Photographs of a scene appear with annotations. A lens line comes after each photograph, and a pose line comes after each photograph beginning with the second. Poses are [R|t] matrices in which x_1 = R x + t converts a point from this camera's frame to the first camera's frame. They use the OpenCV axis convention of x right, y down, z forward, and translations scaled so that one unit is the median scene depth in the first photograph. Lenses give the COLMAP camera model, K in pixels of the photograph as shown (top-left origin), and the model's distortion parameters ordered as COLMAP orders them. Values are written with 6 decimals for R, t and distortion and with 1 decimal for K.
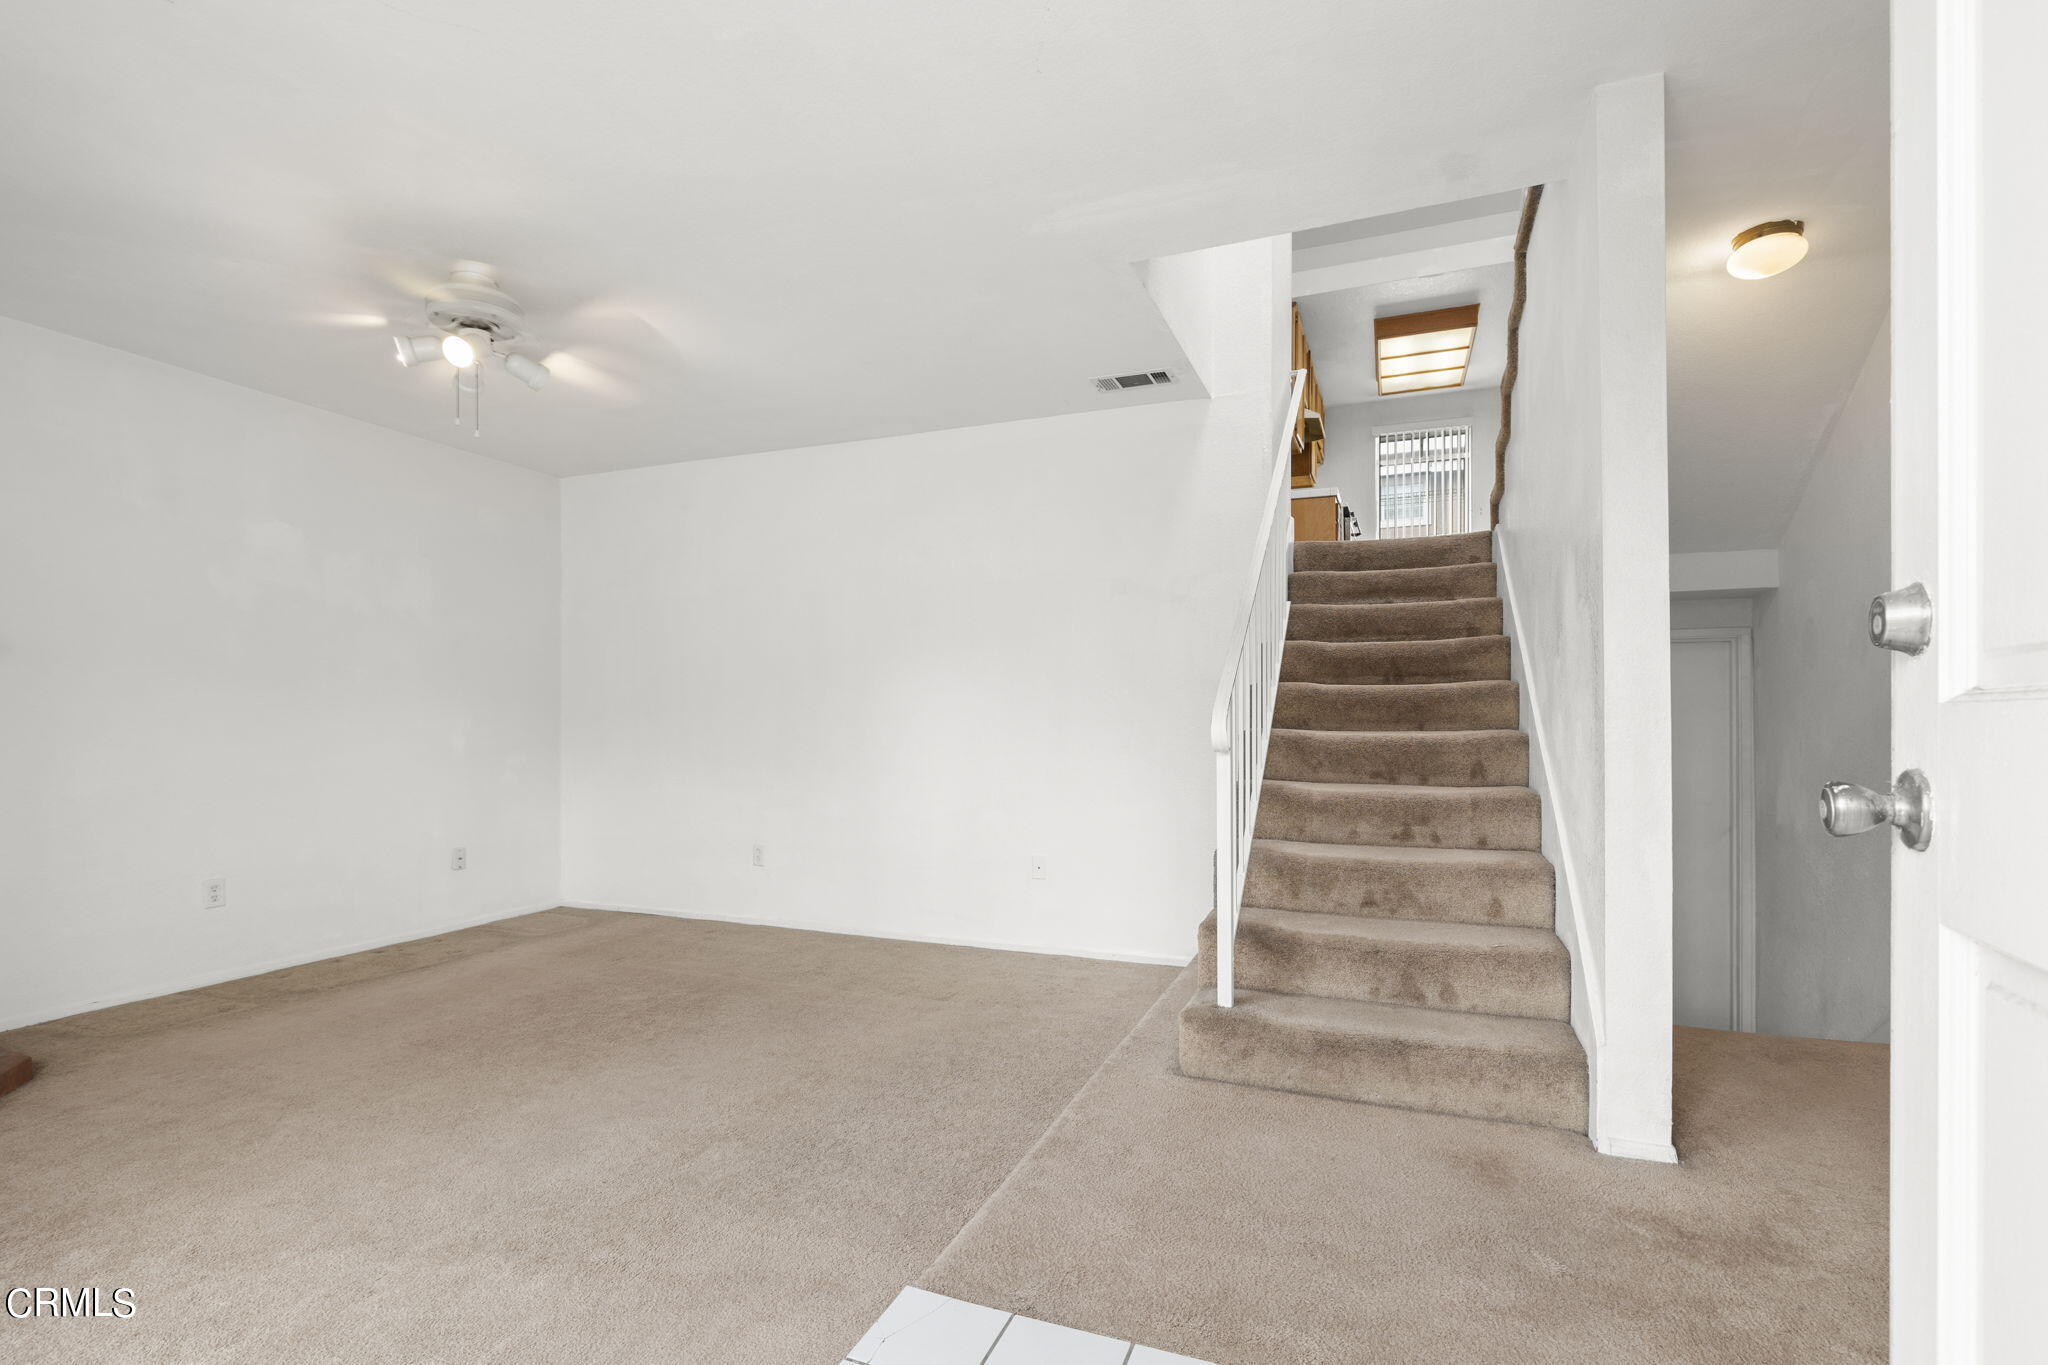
lens RADIAL K [[943.4, 0, 1025.3], [0, 943.4, 729.1], [0, 0, 1]] dist [0.000687, 0.000048]
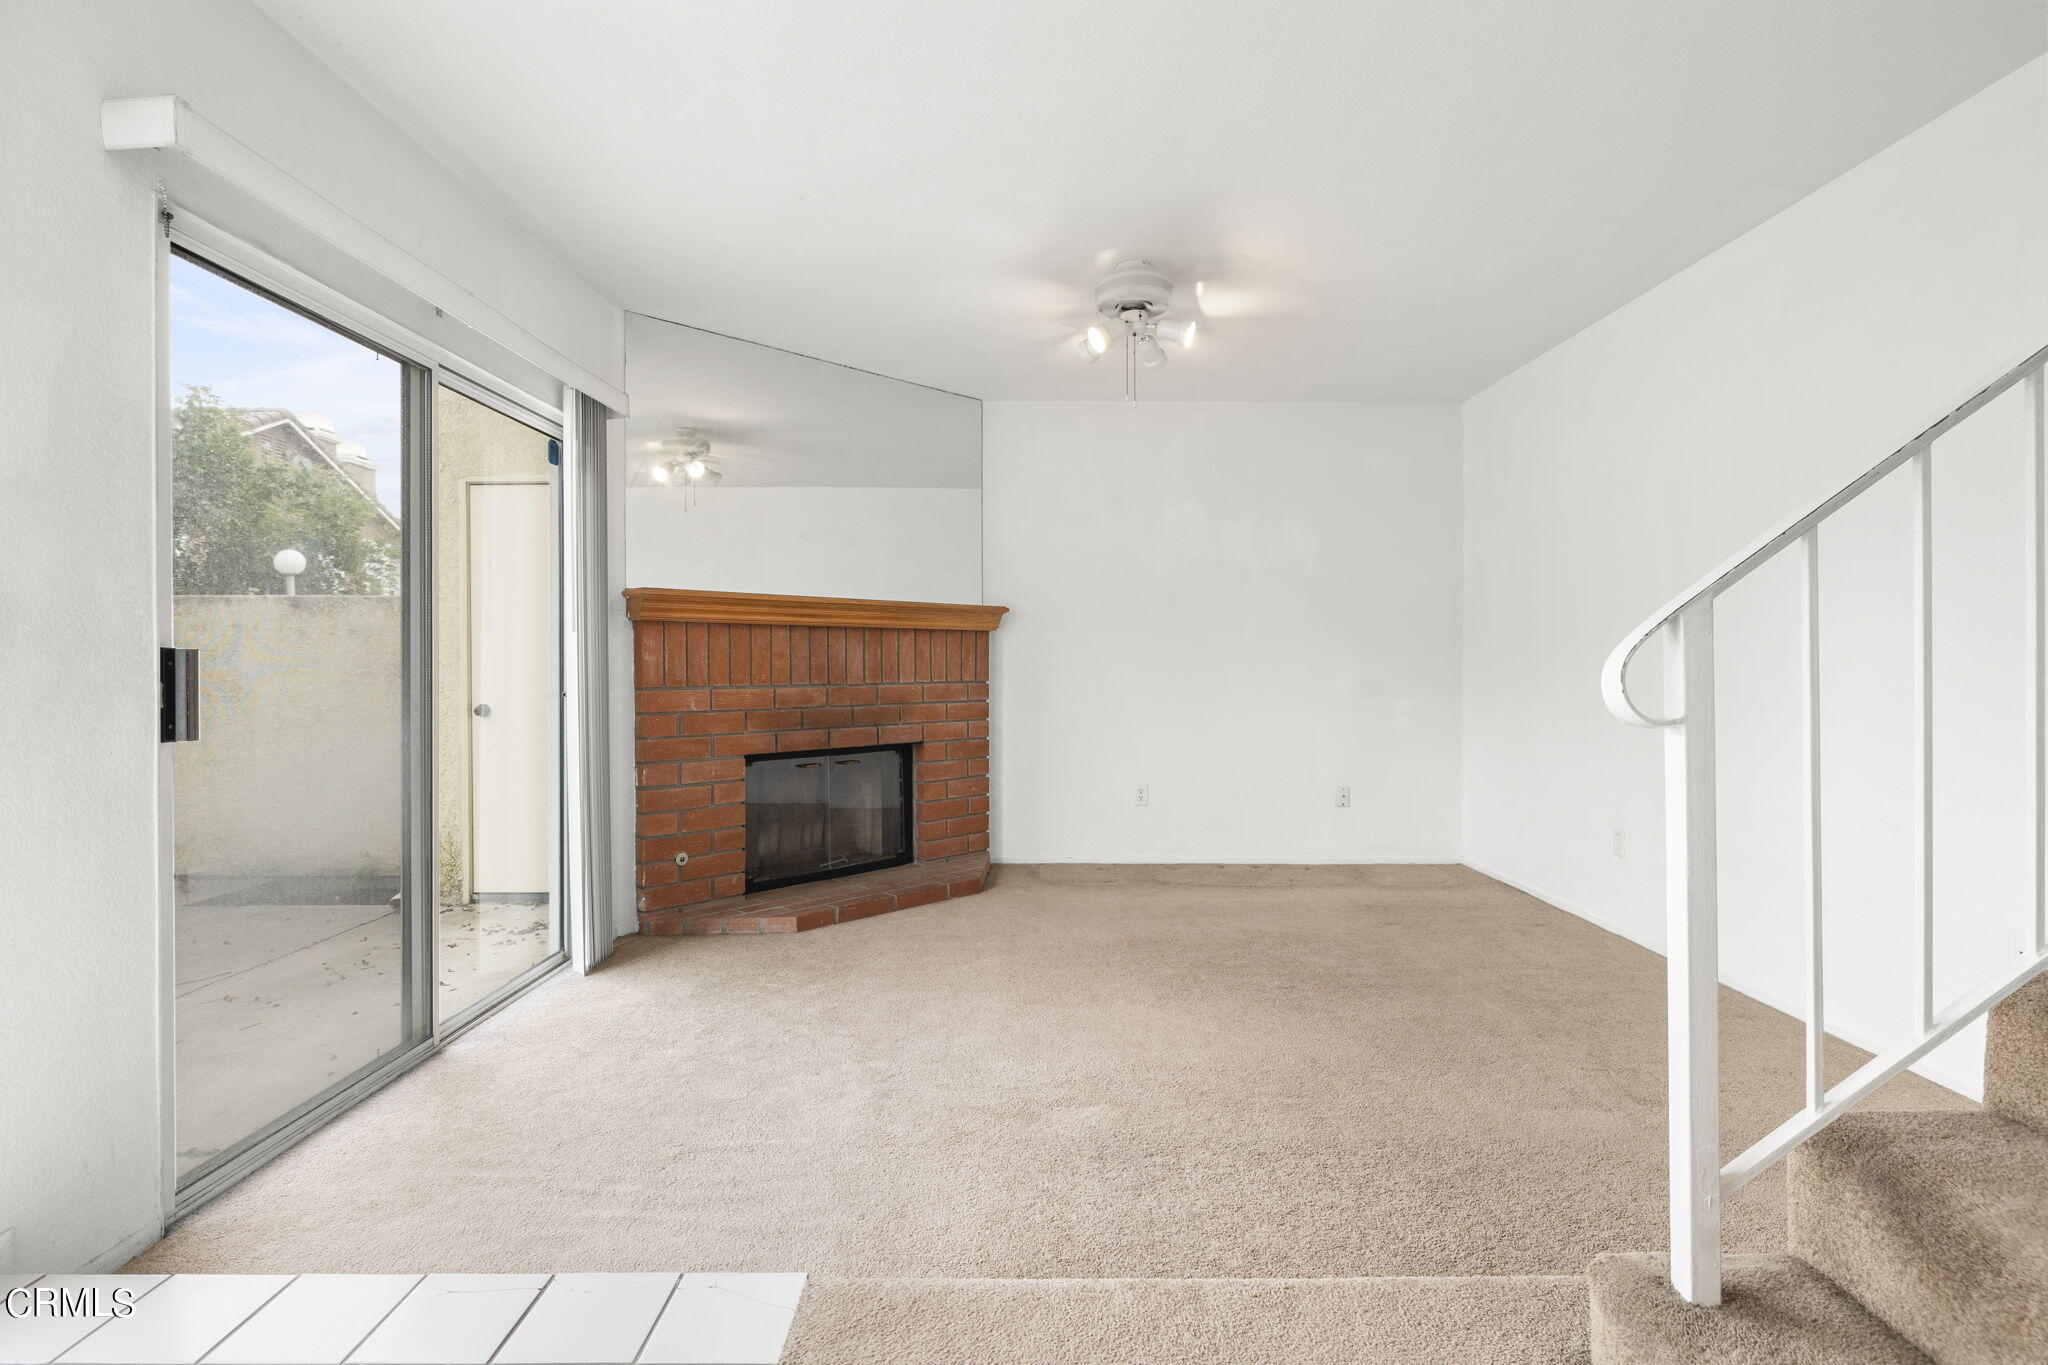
lens RADIAL K [[967.4, 0, 1024.3], [0, 967.4, 674.2], [0, 0, 1]] dist [0.000565, 0.000120]
pose [[0.364227, 0.007318, -0.931281, 0.359488], [-0.009673, 0.999945, 0.004075, 0.001260], [0.931260, 0.007524, 0.364278, 0.373368]]
